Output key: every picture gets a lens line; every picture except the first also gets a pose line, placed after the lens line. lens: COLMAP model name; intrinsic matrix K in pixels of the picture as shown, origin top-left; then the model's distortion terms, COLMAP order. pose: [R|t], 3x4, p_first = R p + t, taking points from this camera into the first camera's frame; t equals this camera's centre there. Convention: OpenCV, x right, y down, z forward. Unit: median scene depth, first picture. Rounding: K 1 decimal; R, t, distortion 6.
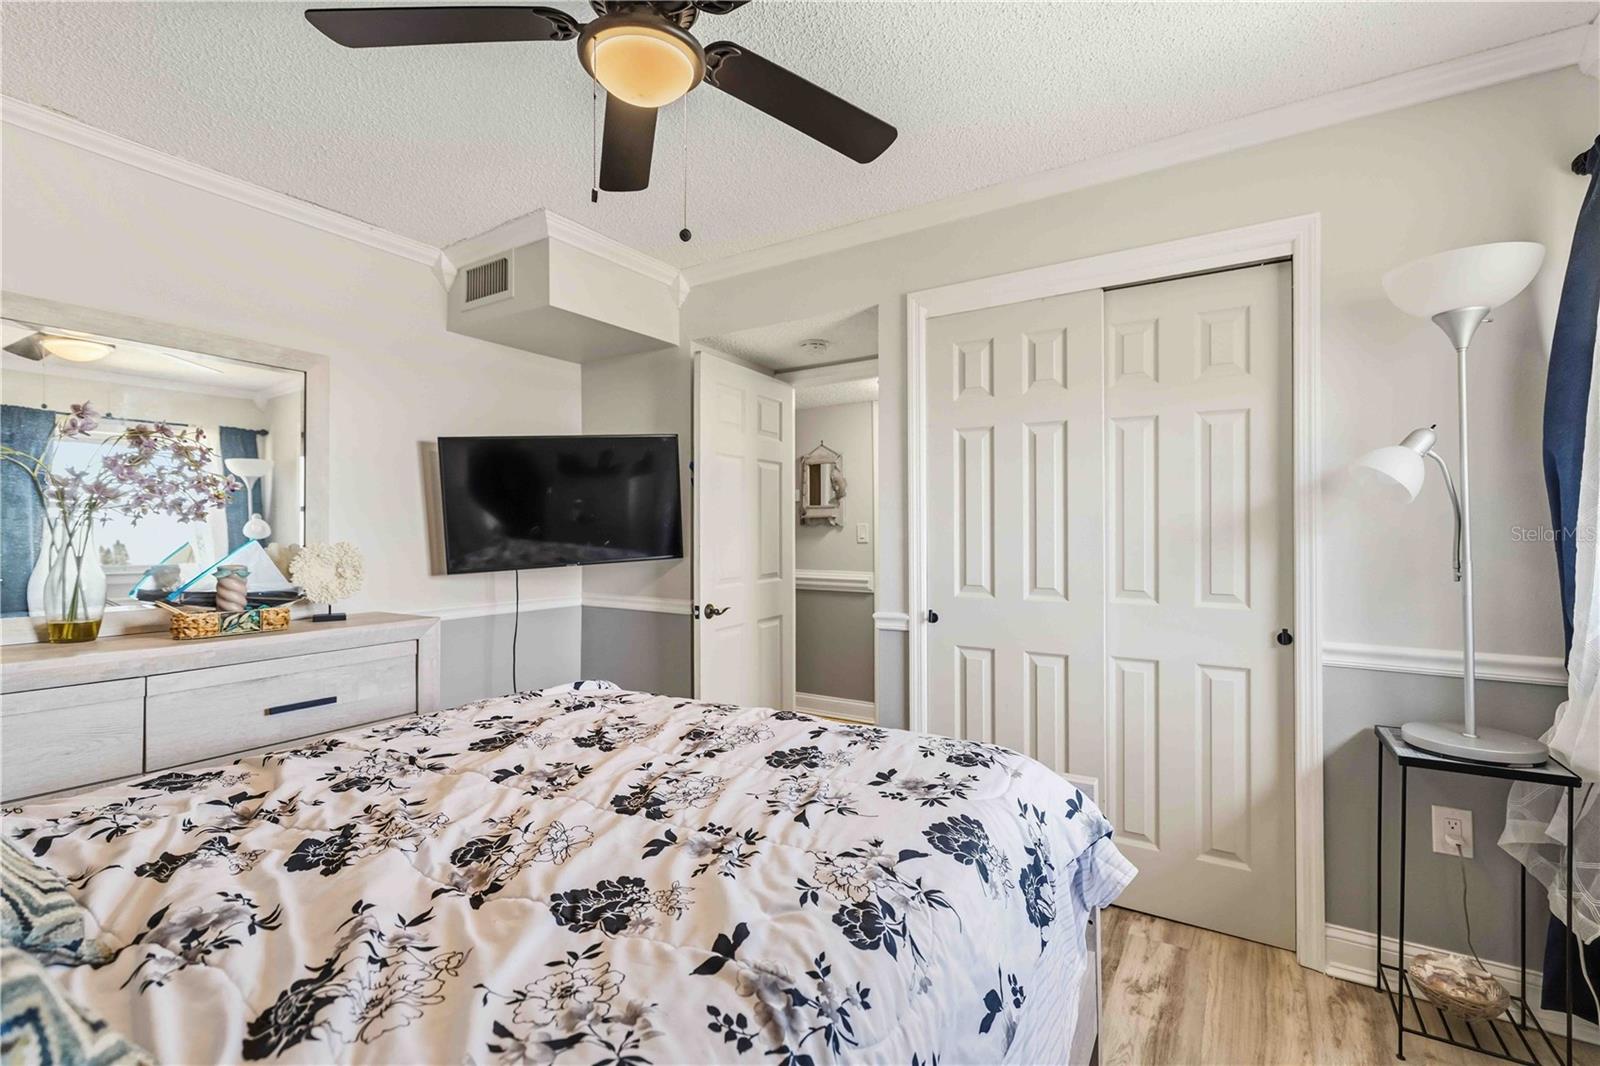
lens RADIAL K [[708.2, 0, 800.9], [0, 708.2, 529.9], [0, 0, 1]] dist [0.007945, 0.000018]
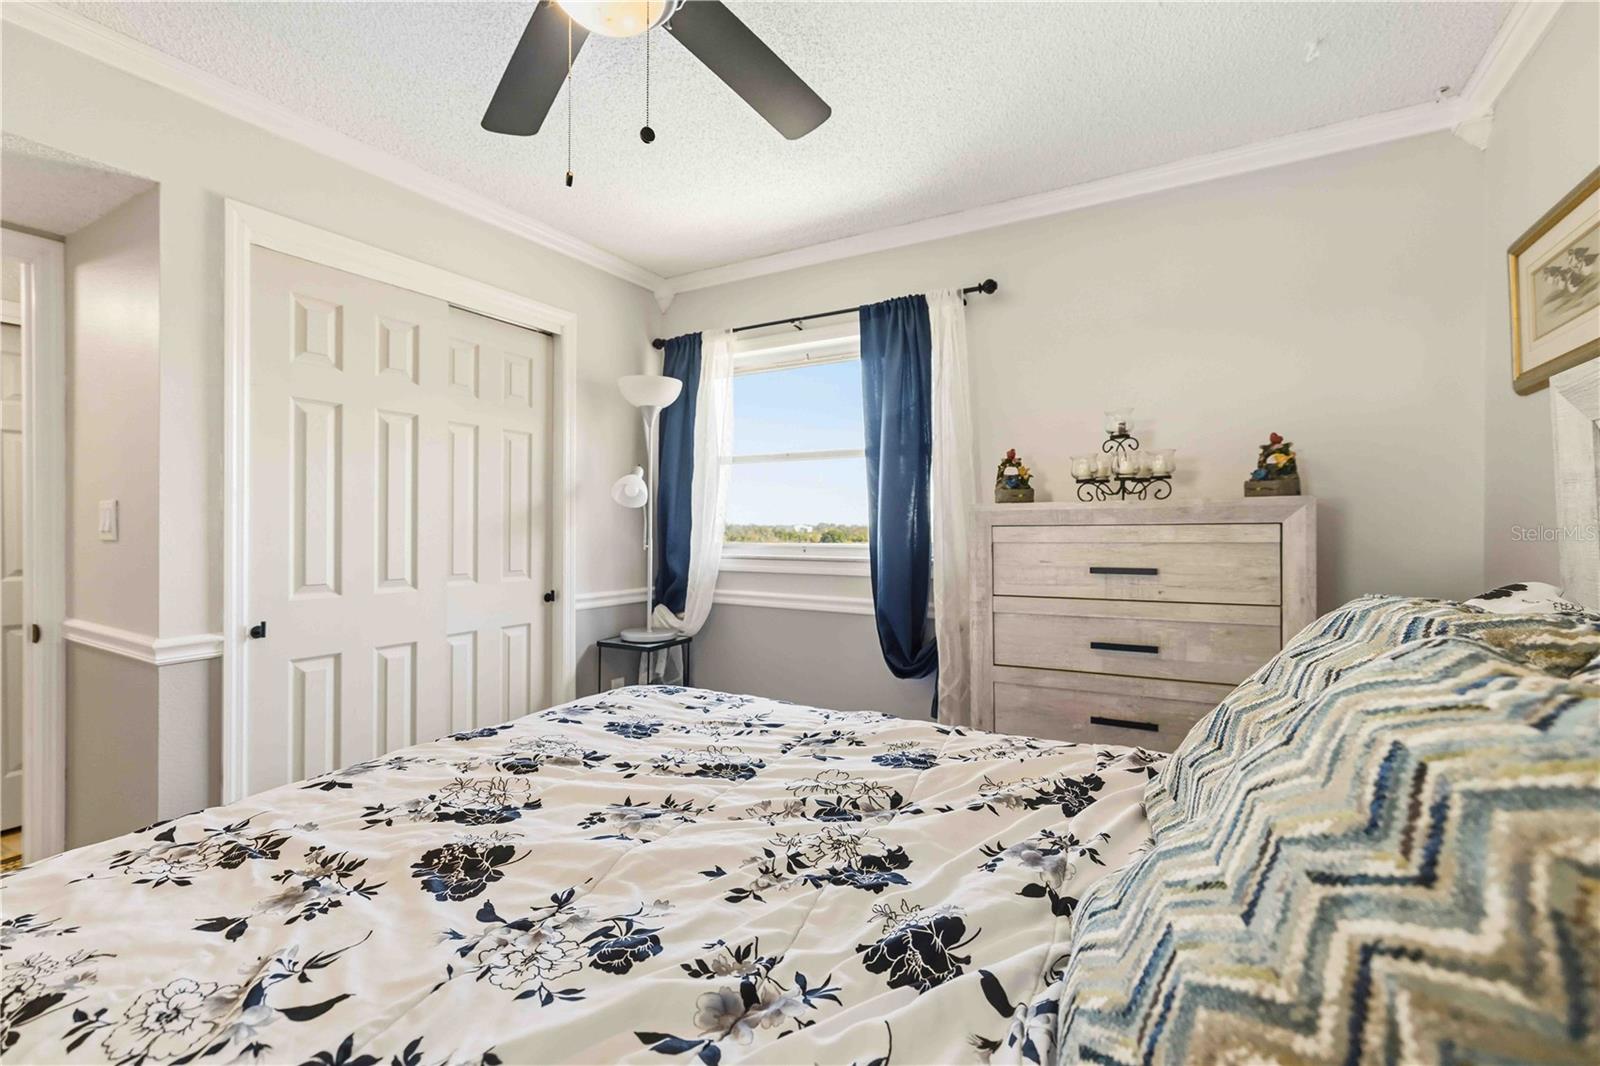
lens RADIAL K [[708.2, 0, 786.2], [0, 708.2, 534.4], [0, 0, 1]] dist [0.007945, 0.000018]
pose [[-0.033780, -0.008790, 0.999391, -0.929086], [-0.002726, 0.999958, 0.008703, 0.013107], [-0.999426, -0.002430, -0.033803, 0.684809]]
